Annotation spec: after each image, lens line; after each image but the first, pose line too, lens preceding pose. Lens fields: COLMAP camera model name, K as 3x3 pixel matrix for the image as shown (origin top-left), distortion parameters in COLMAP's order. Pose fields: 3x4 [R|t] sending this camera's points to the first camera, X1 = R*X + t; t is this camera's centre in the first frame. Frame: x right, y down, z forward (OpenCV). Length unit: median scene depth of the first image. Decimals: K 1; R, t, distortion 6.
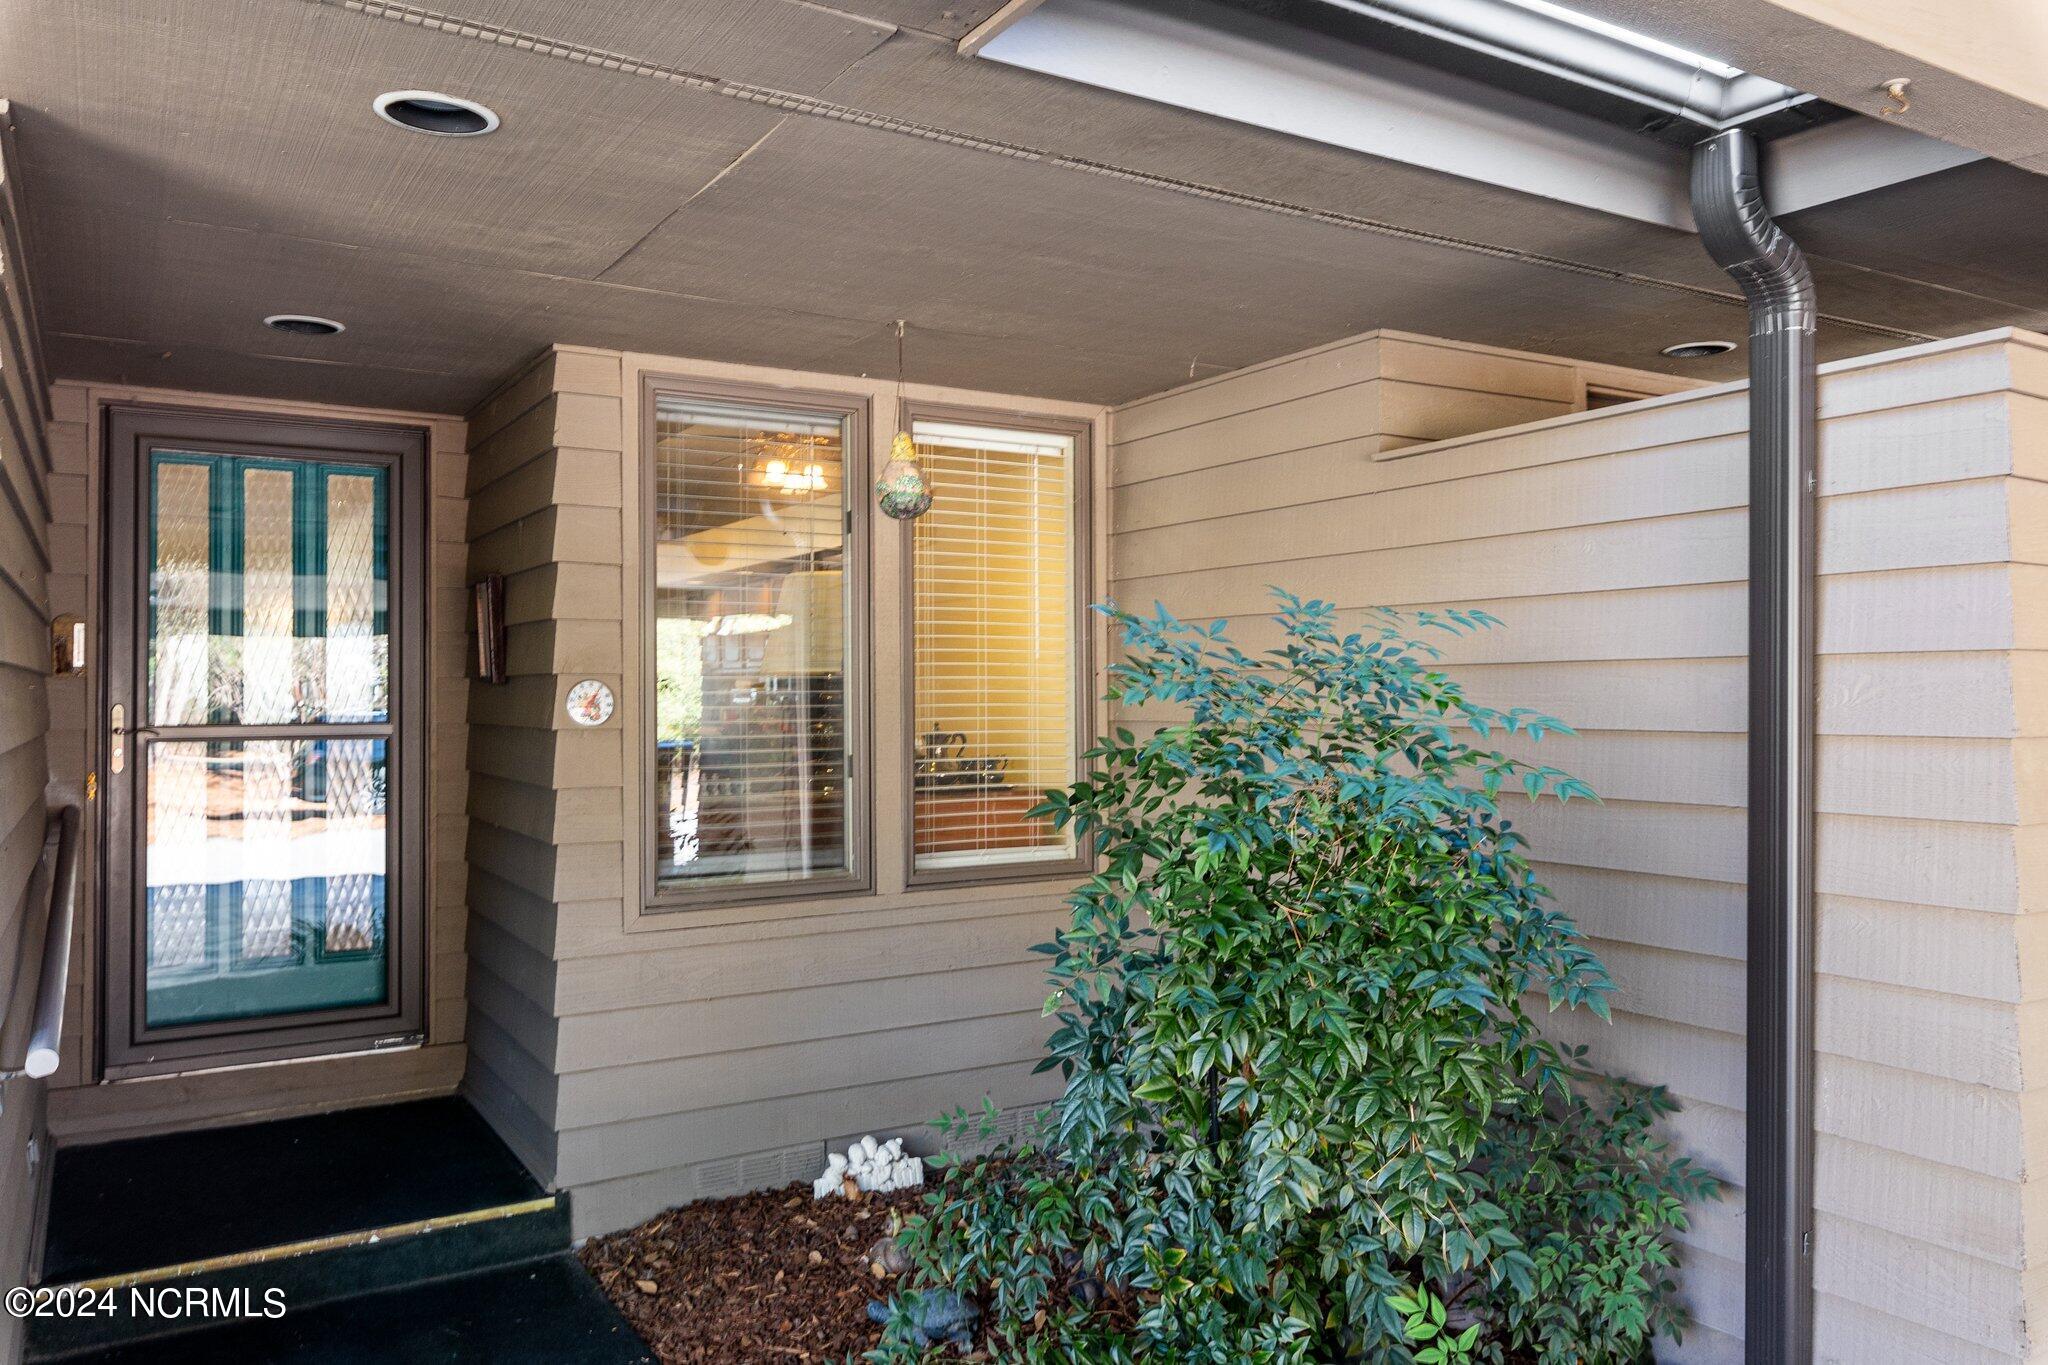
lens RADIAL K [[1483.1, 0, 1015.7], [0, 1483.1, 665.1], [0, 0, 1]] dist [0.000822, 0.004929]
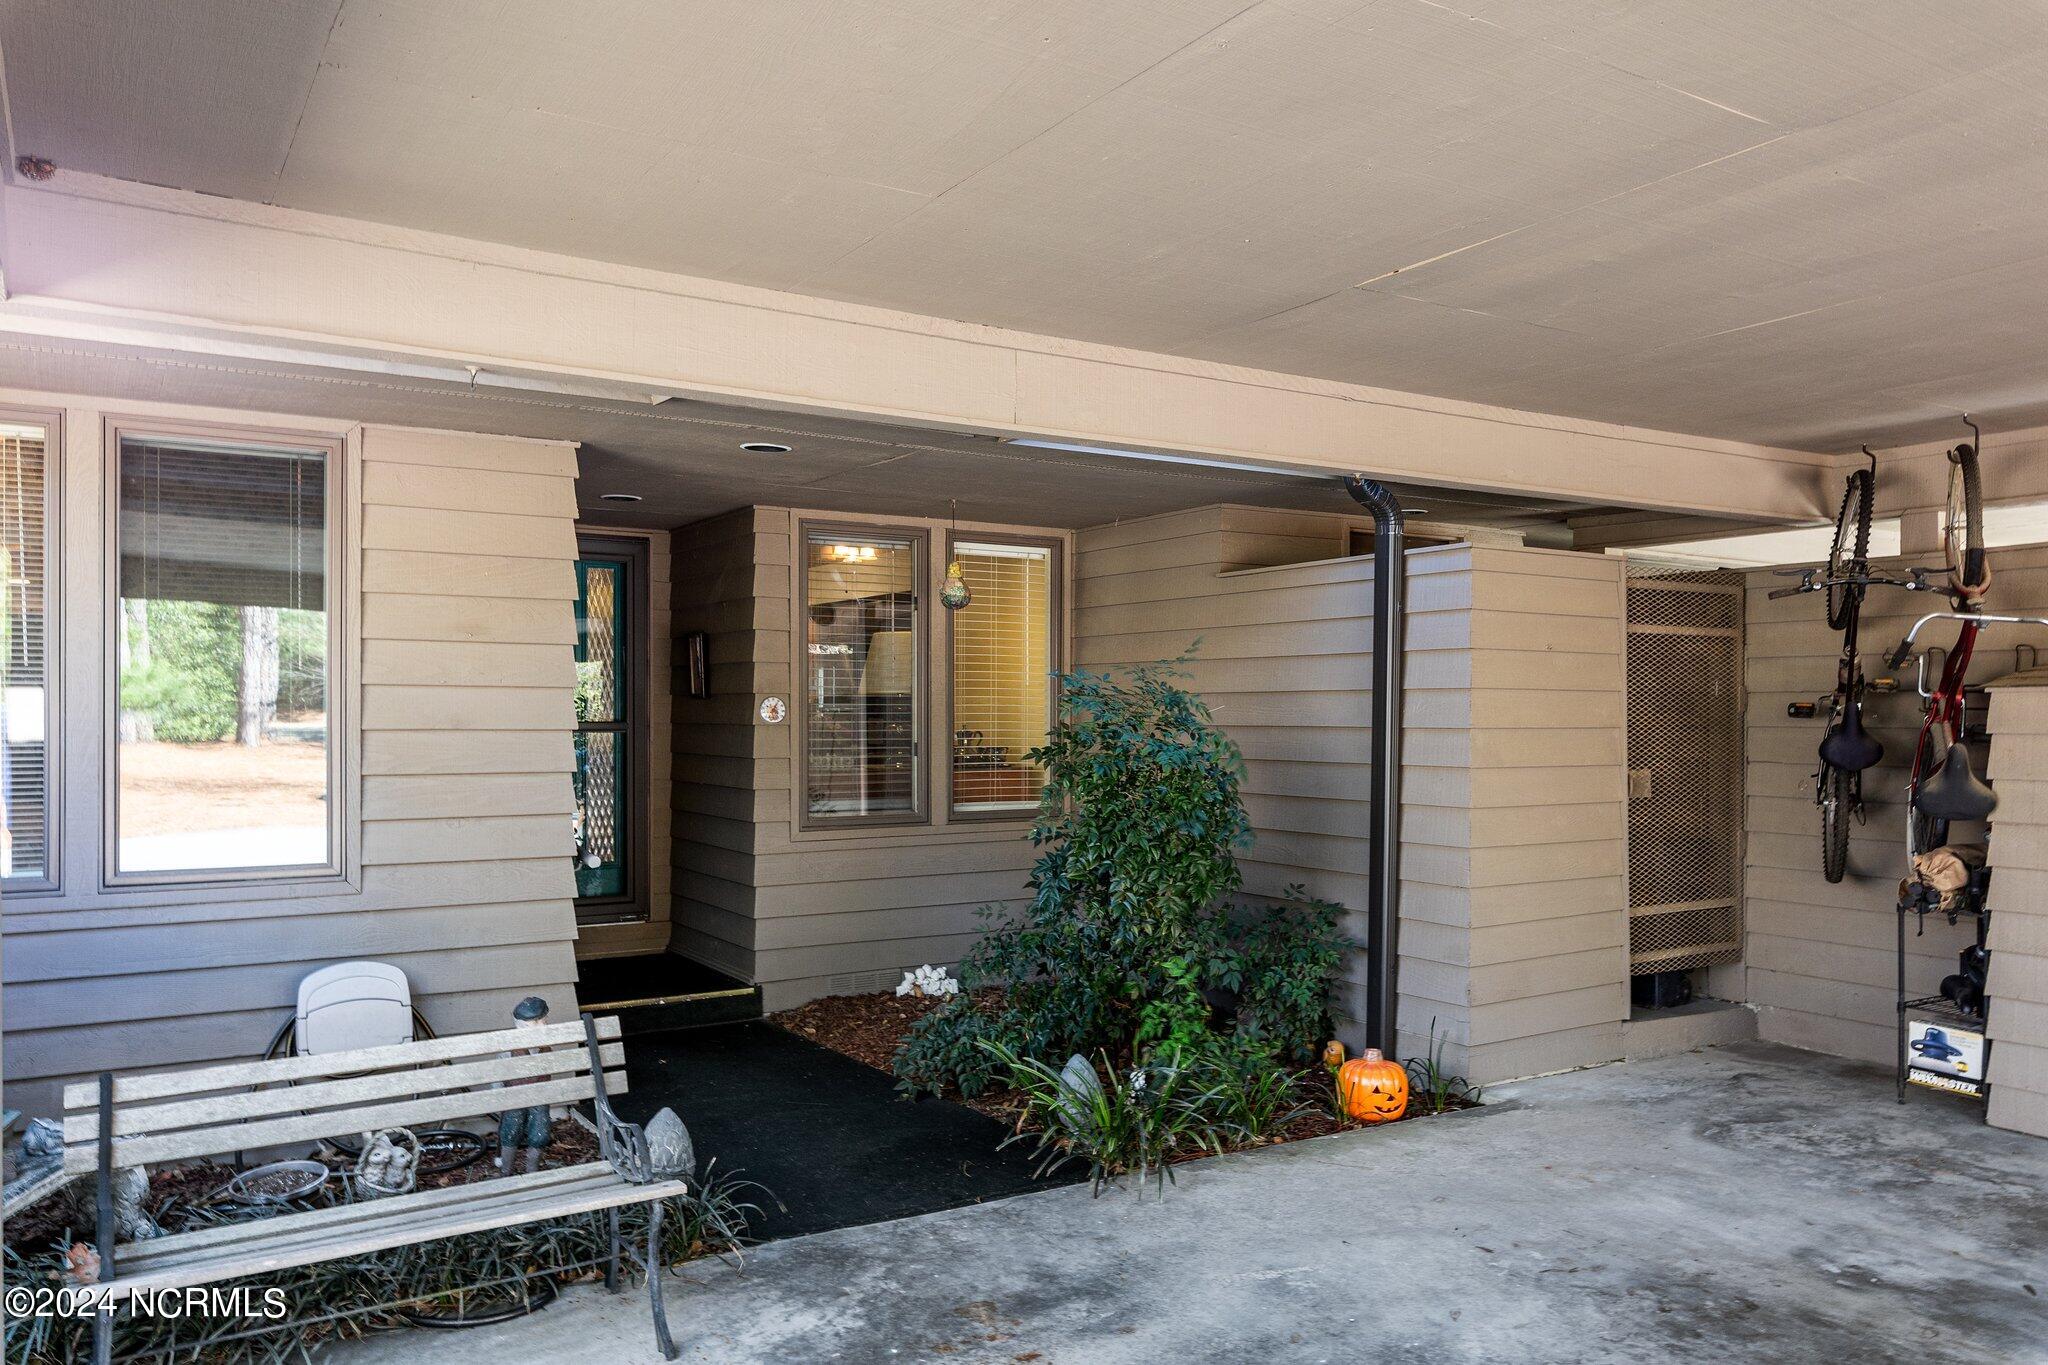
lens RADIAL K [[1524.5, 0, 1042.1], [0, 1524.5, 716.1], [0, 0, 1]] dist [-0.004590, 0.003011]
pose [[0.999665, 0.007741, 0.024711, -0.011661], [-0.008283, 0.999726, 0.021904, -0.008473], [-0.024534, -0.022101, 0.999455, -0.742322]]
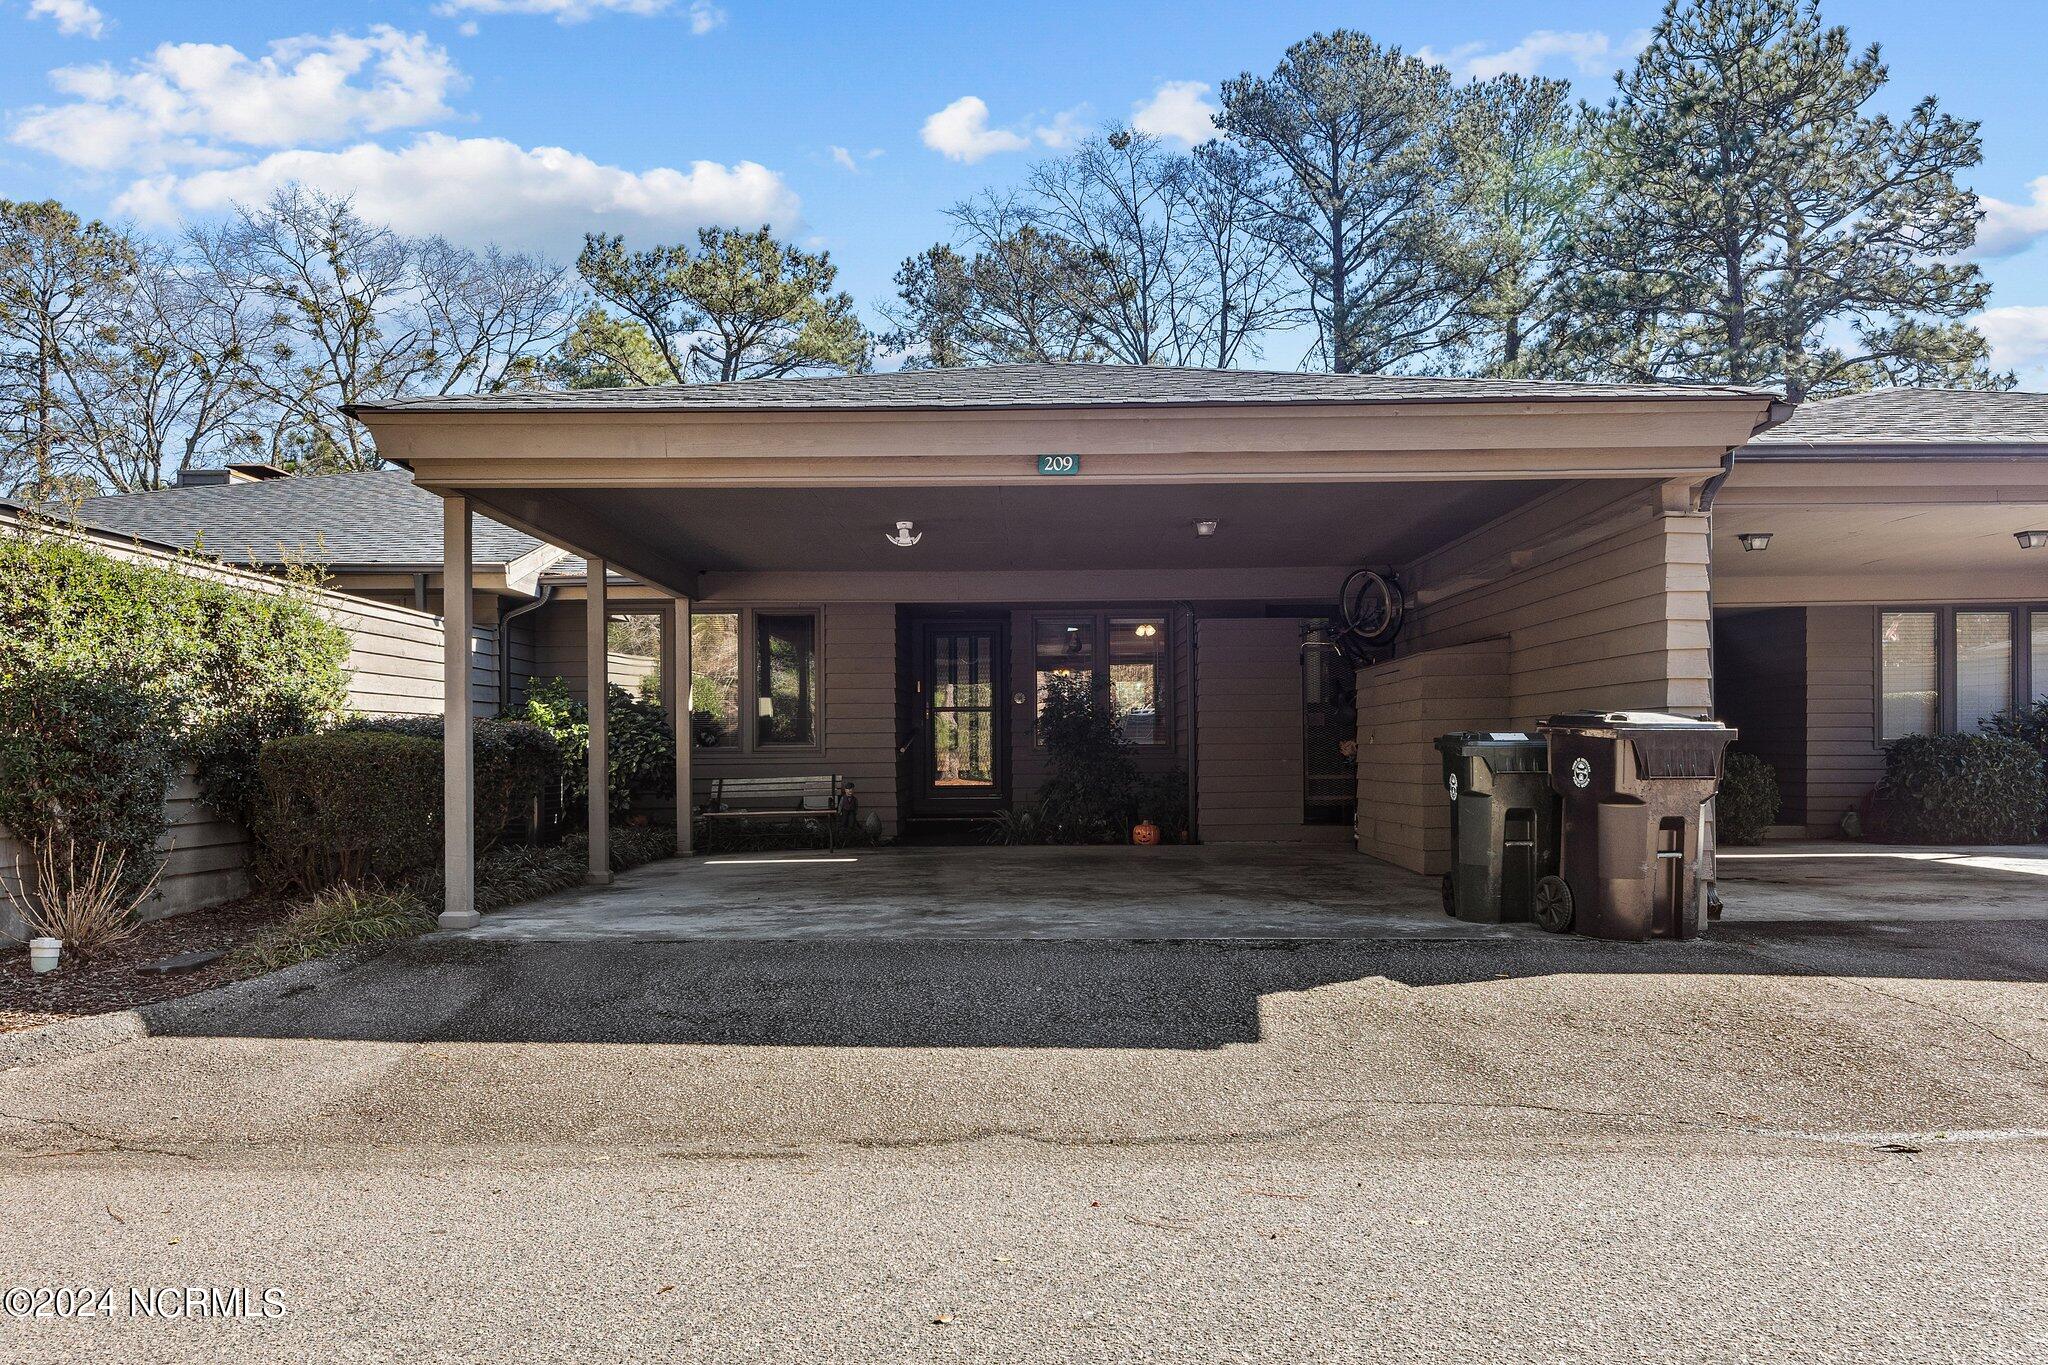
lens RADIAL K [[1699.5, 0, 1027.4], [0, 1699.5, 775.8], [0, 0, 1]] dist [-0.008155, -0.018096]
pose [[0.847509, 0.004674, -0.530761, 2.020051], [0.015963, 0.999284, 0.034290, 0.072671], [0.530541, -0.037533, 0.846828, -2.698633]]
